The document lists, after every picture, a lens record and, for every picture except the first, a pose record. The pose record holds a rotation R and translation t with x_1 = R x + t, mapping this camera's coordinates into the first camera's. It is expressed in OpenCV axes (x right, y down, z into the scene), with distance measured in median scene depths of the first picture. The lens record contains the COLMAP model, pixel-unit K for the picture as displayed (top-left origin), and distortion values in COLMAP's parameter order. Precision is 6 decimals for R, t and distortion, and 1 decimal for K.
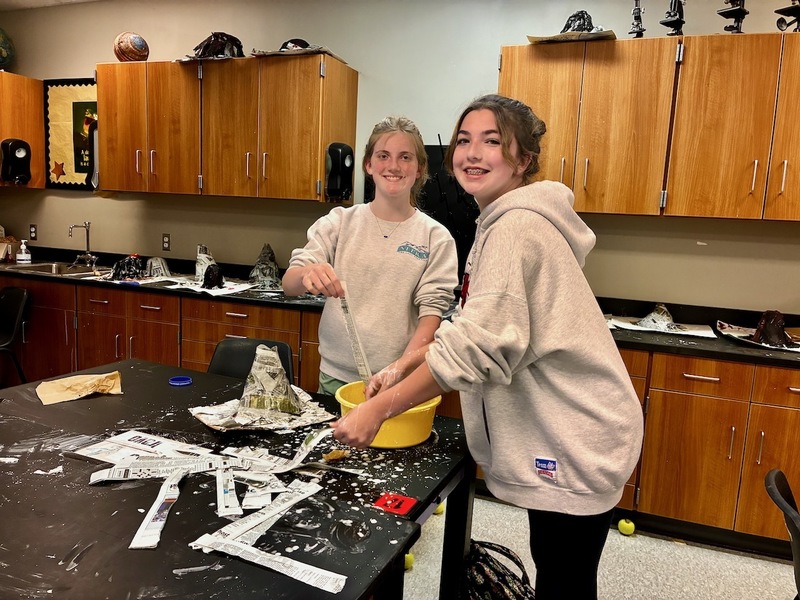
lens RADIAL K [[618.2, 0, 400.0], [0, 618.2, 300.0], [0, 0, 1]] dist [0.098975, -0.123693]
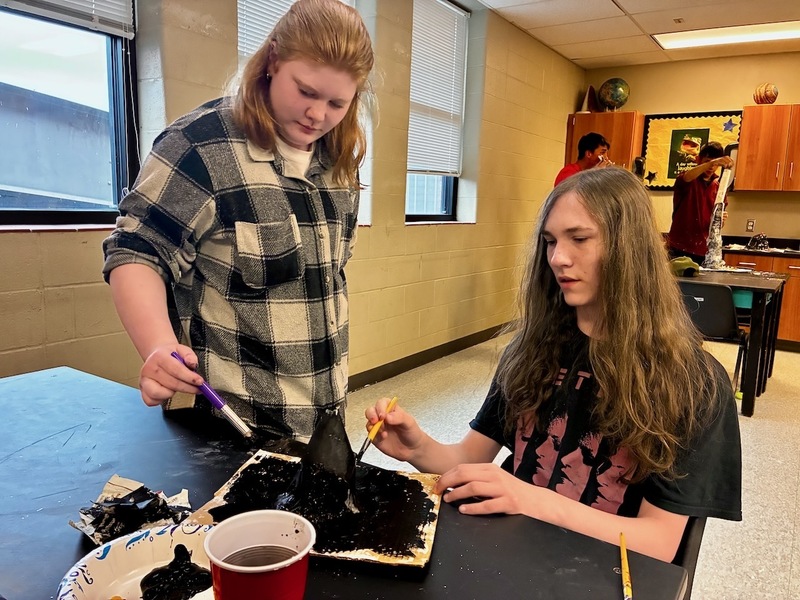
lens RADIAL K [[618.2, 0, 400.0], [0, 618.2, 300.0], [0, 0, 1]] dist [0.098975, -0.123693]
pose [[0.973951, 0.025663, -0.225300, -0.980774], [-0.024475, 0.999668, 0.008061, 0.100040], [0.225432, -0.002337, 0.974256, -0.679956]]
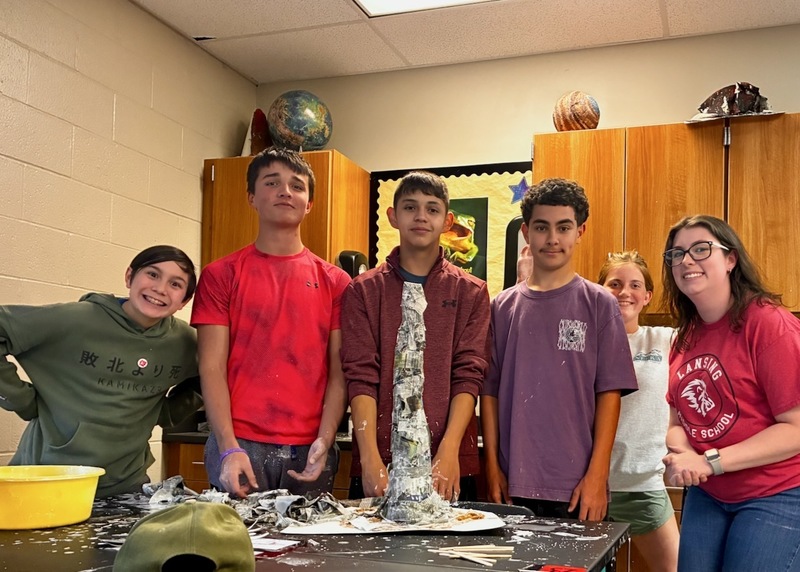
lens RADIAL K [[795.7, 0, 482.8], [0, 795.7, 365.6], [0, 0, 1]] dist [0.044205, -0.016159]
pose [[0.997833, -0.020319, 0.062582, -0.630667], [0.030975, 0.984201, -0.174327, 0.024470], [-0.058051, 0.175887, 0.982697, 0.203140]]
